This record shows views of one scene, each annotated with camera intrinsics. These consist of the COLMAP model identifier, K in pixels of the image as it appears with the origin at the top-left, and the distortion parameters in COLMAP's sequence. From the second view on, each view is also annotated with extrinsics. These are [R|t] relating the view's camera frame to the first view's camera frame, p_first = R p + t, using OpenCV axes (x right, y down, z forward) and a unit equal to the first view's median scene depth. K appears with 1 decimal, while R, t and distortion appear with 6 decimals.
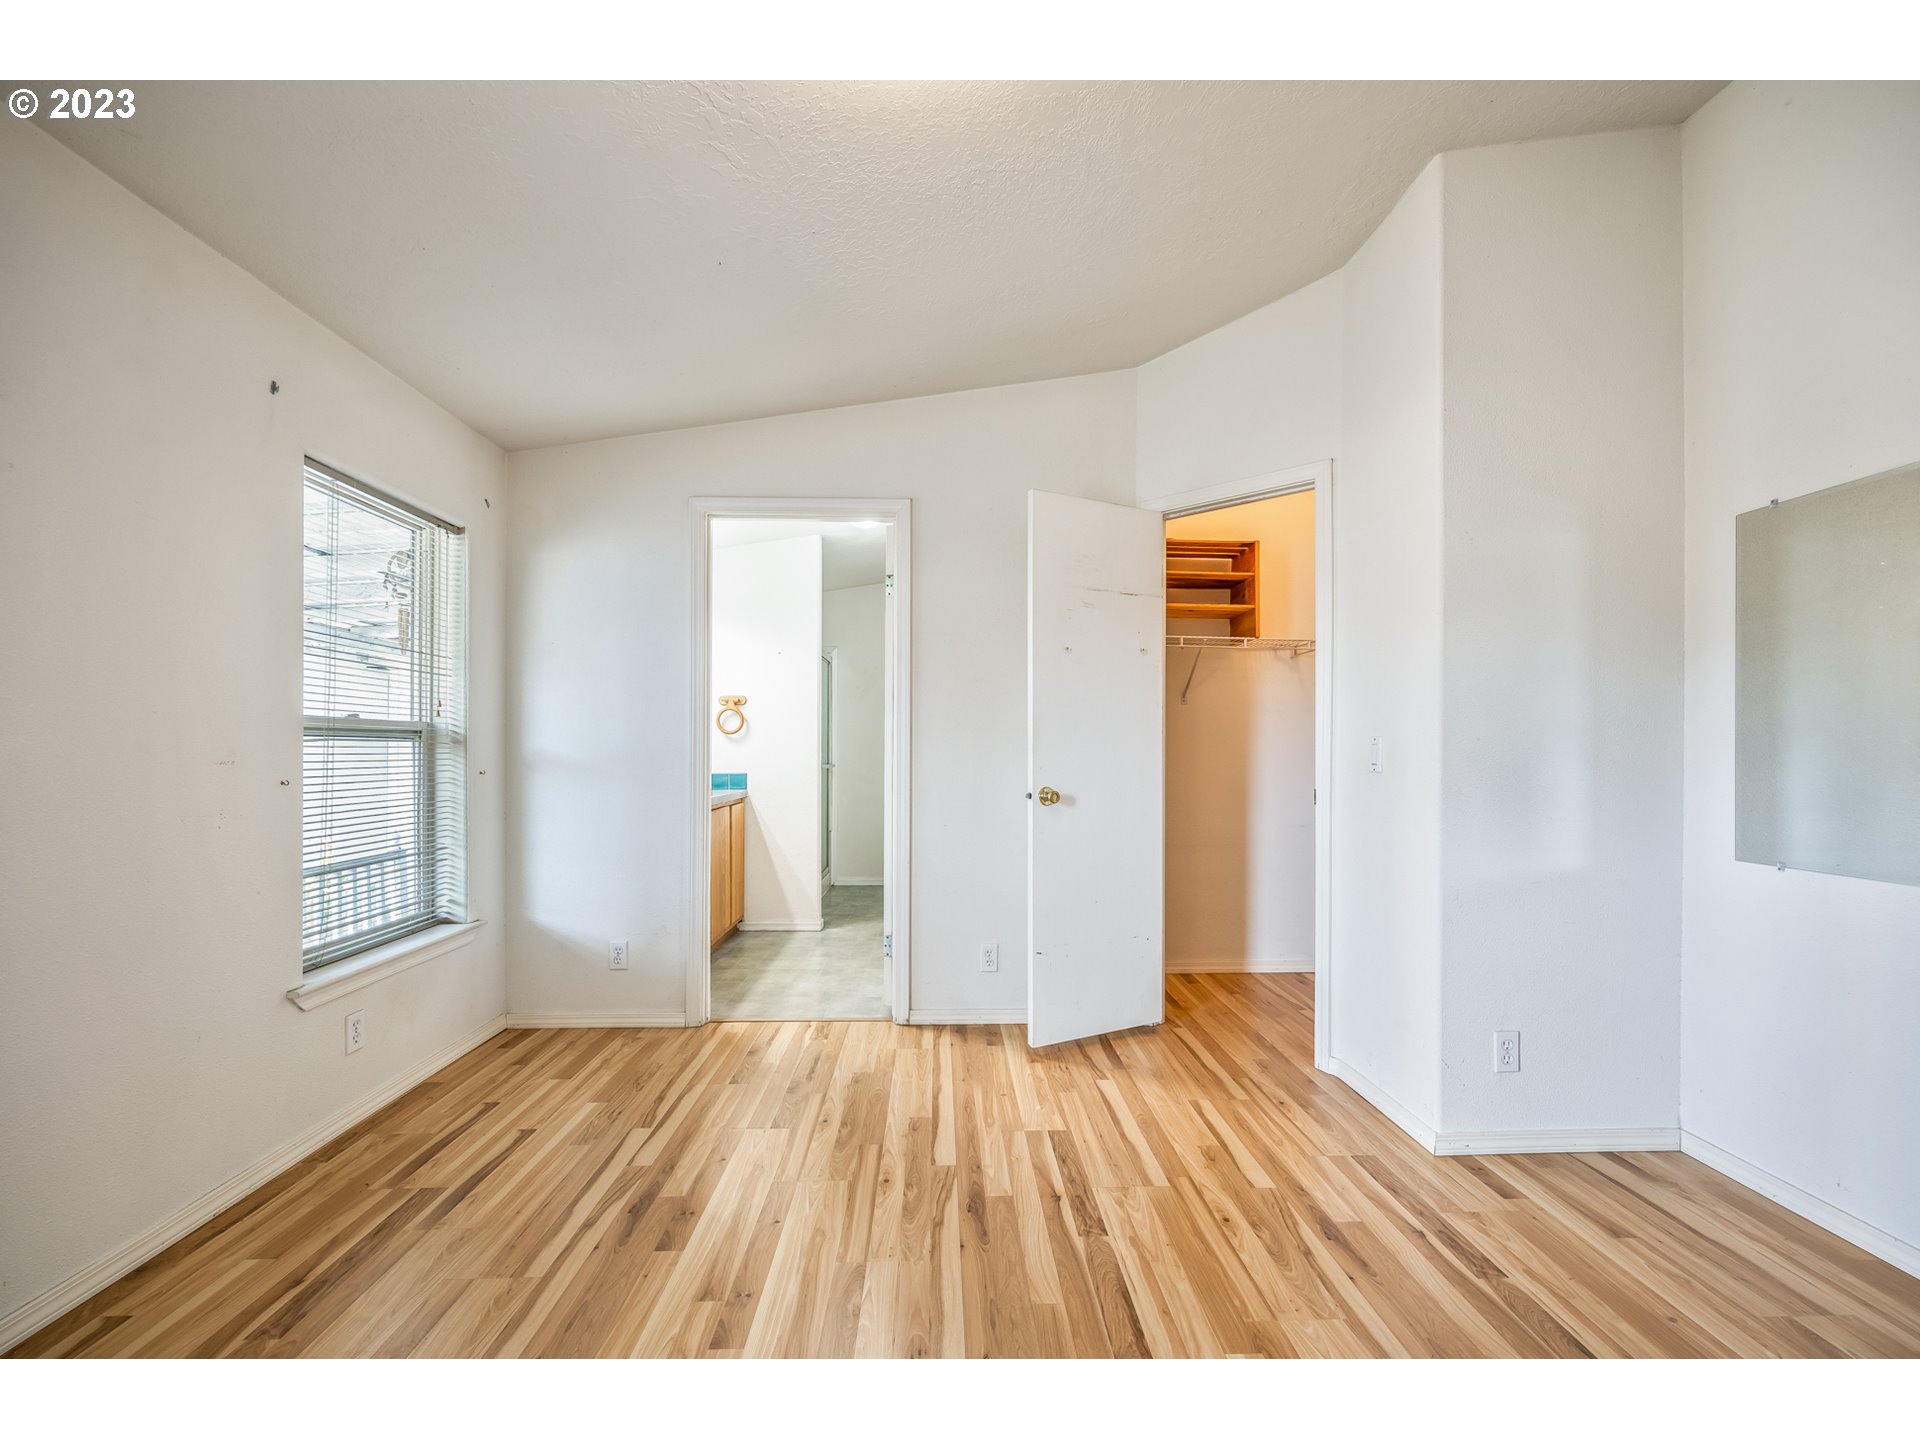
lens RADIAL K [[783.6, 0, 954.9], [0, 783.6, 733.1], [0, 0, 1]] dist [-0.001715, -0.000103]
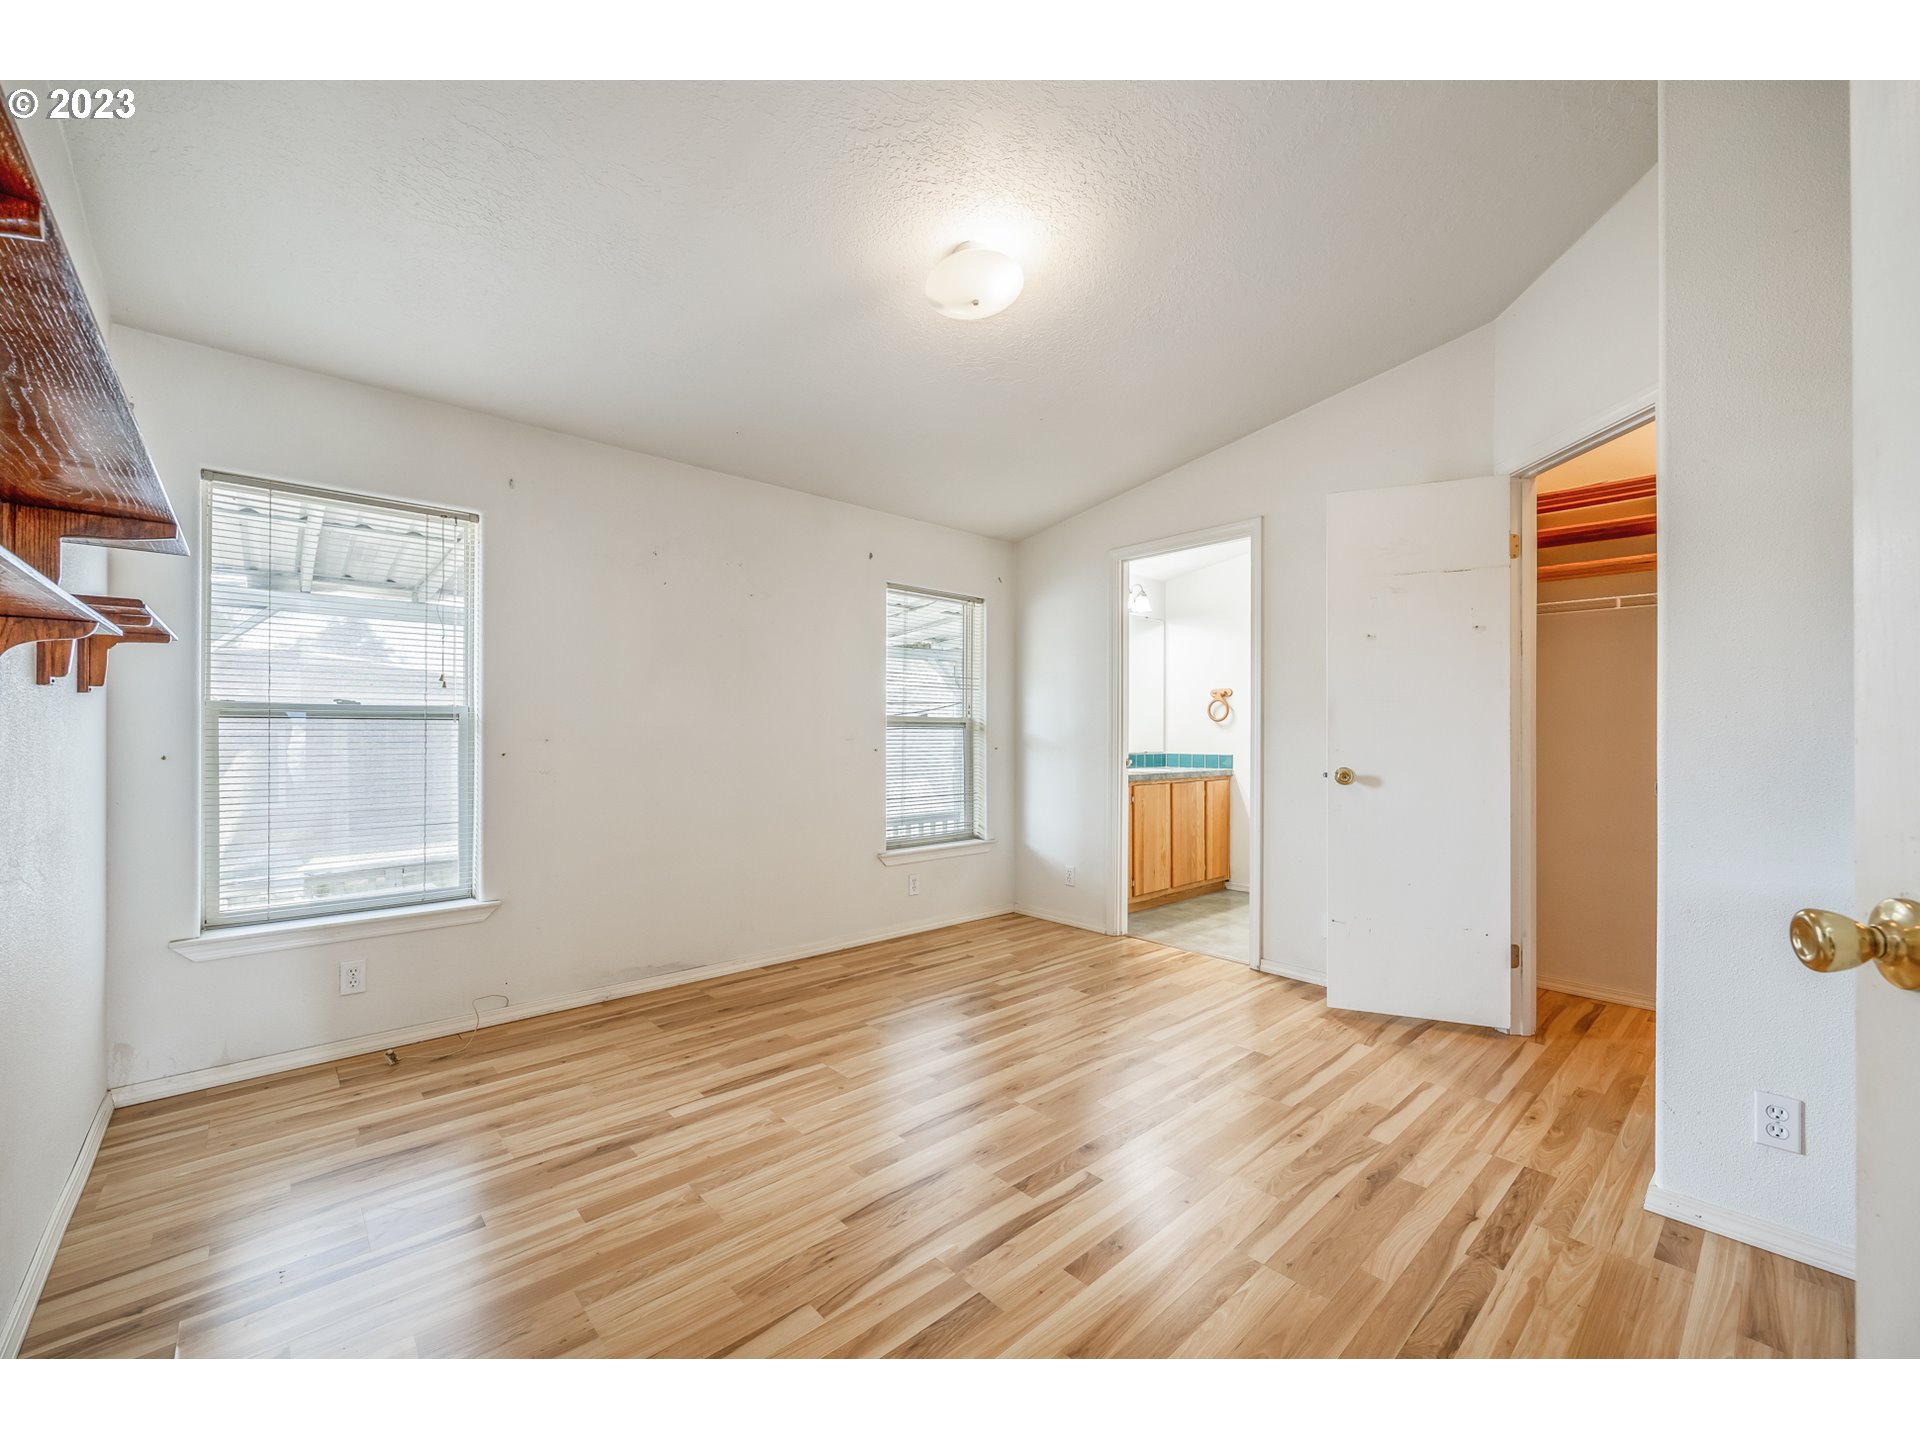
lens RADIAL K [[783.6, 0, 970.6], [0, 783.6, 728.7], [0, 0, 1]] dist [-0.001715, -0.000103]
pose [[0.637392, -0.009259, -0.770484, 0.598760], [0.017381, 0.999846, 0.002363, 0.004843], [0.770343, -0.014898, 0.637455, -0.067196]]
